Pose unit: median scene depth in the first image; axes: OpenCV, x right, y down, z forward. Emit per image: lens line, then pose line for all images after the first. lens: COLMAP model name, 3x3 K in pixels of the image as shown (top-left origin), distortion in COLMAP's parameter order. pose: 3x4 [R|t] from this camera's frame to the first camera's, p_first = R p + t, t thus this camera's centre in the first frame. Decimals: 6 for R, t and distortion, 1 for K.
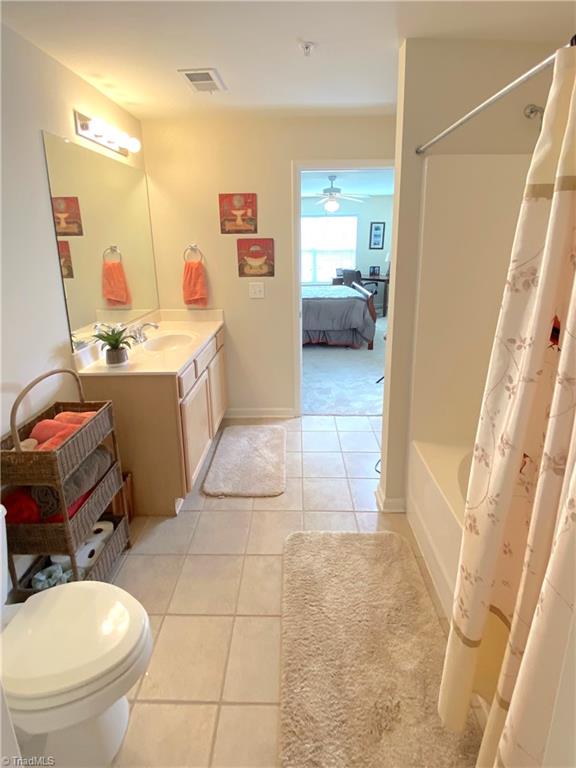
lens RADIAL K [[351.4, 0, 288.0], [0, 351.4, 384.0], [0, 0, 1]] dist [0.002527, 0.000036]
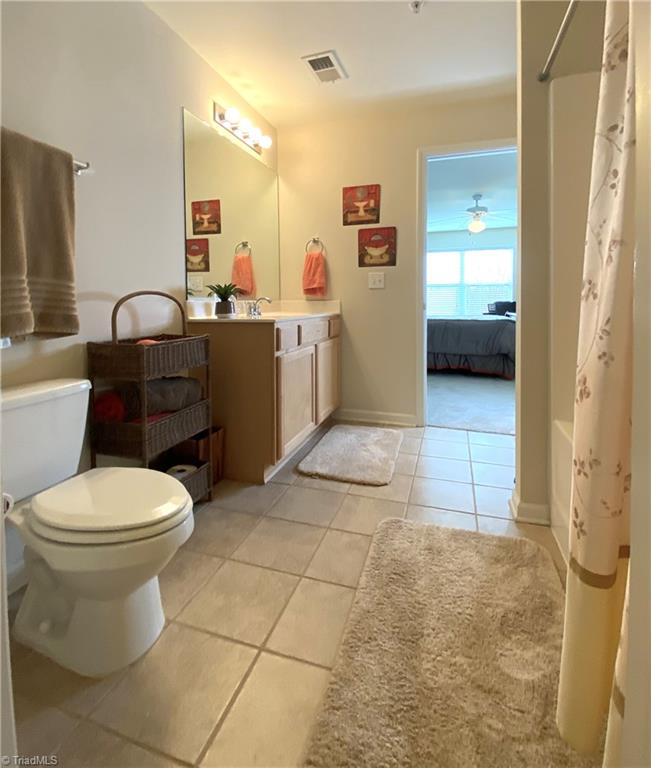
lens RADIAL K [[385.3, 0, 323.5], [0, 385.3, 375.2], [0, 0, 1]] dist [0.013857, -0.001685]
pose [[0.957167, 0.025409, -0.288421, 0.096234], [-0.081710, 0.979357, -0.184889, 0.226634], [0.277769, 0.200536, 0.939484, 0.034969]]
